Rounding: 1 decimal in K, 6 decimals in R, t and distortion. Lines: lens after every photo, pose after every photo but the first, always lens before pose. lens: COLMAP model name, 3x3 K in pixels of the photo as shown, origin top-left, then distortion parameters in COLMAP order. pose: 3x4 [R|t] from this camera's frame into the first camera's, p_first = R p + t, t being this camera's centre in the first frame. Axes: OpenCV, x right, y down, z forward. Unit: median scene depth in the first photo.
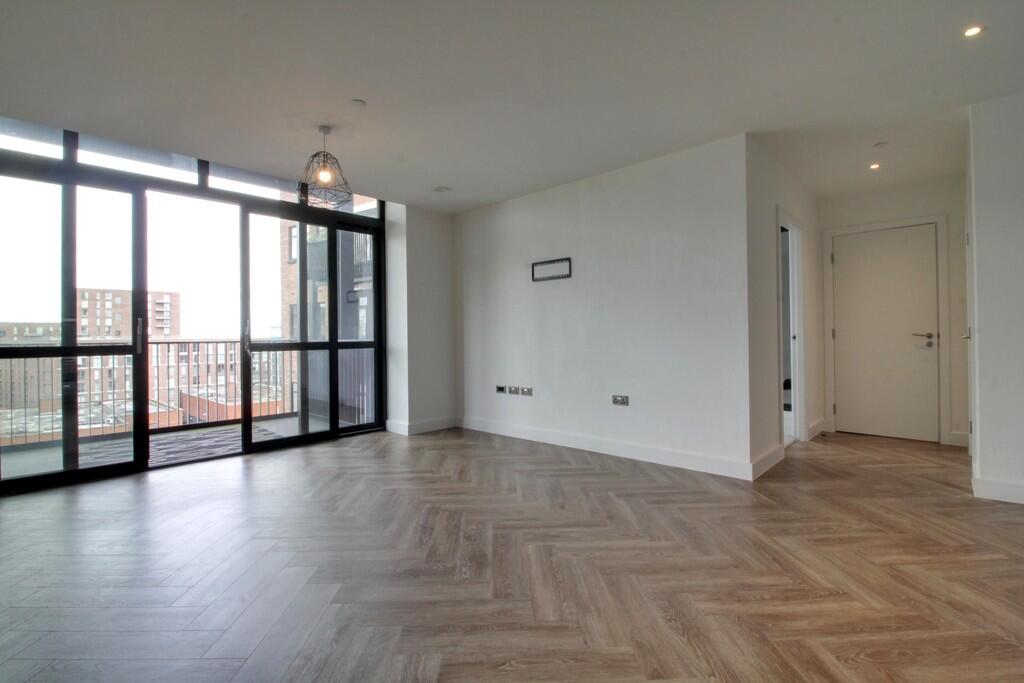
lens RADIAL K [[475.0, 0, 511.8], [0, 475.0, 334.0], [0, 0, 1]] dist [0.003670, -0.015646]
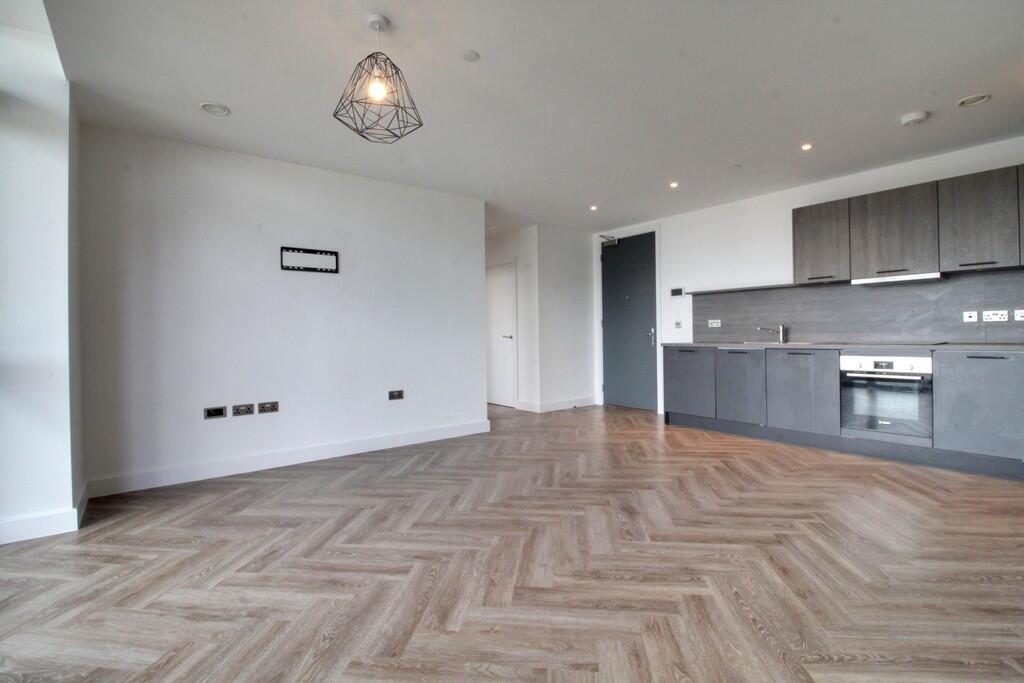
lens RADIAL K [[475.0, 0, 511.8], [0, 475.0, 334.0], [0, 0, 1]] dist [0.003670, -0.015646]
pose [[0.154783, 0.008312, 0.987914, -1.240038], [0.005775, 0.999940, -0.009318, 0.017419], [-0.987932, 0.007148, 0.154726, 0.868389]]
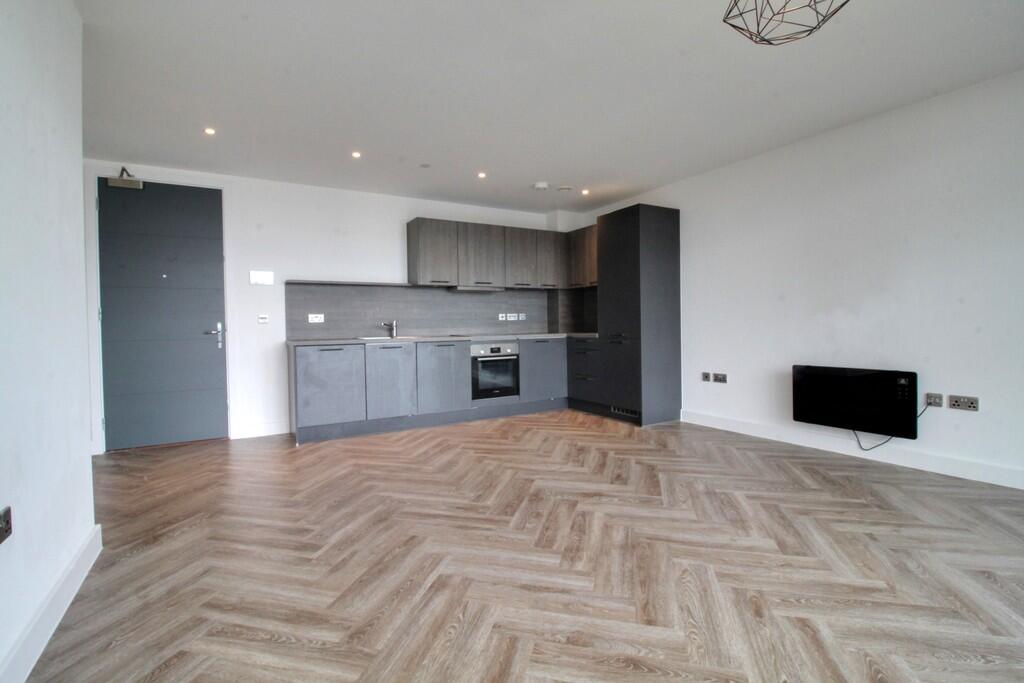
lens RADIAL K [[475.0, 0, 511.8], [0, 475.0, 334.0], [0, 0, 1]] dist [0.003670, -0.015646]
pose [[-0.959684, 0.021228, 0.280279, -0.309446], [0.025209, 0.999626, 0.010605, 0.017079], [-0.279950, 0.017243, -0.959860, 1.846117]]
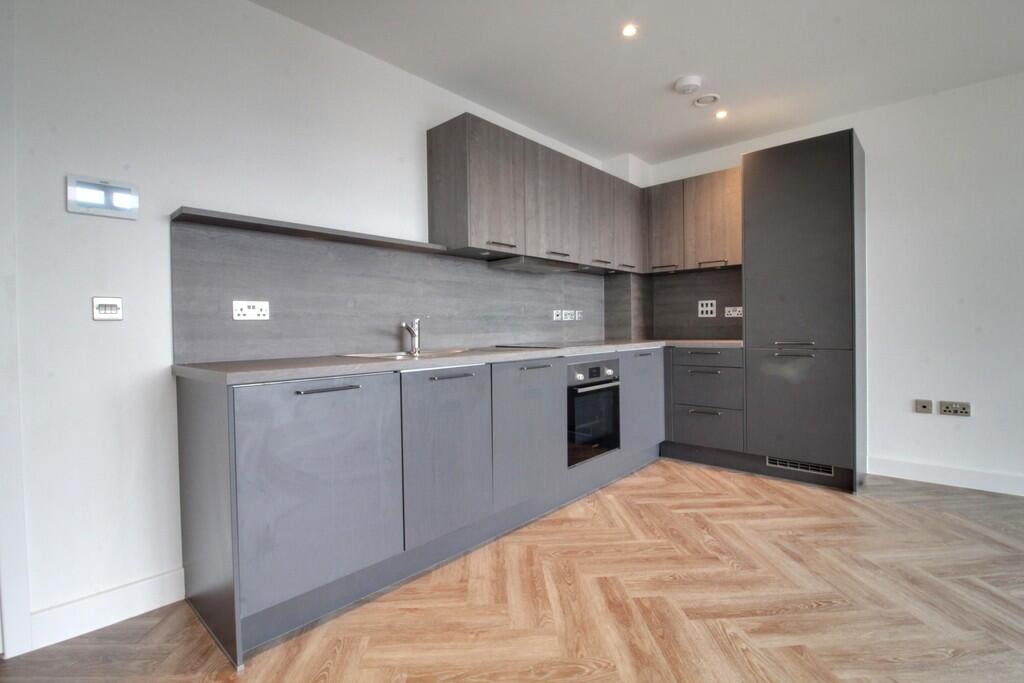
lens RADIAL K [[475.0, 0, 511.8], [0, 475.0, 334.0], [0, 0, 1]] dist [0.003670, -0.015646]
pose [[-0.999491, 0.027690, -0.015868, 0.501879], [0.027581, 0.999595, 0.007077, 0.001374], [0.016057, 0.006636, -0.999849, 1.089368]]
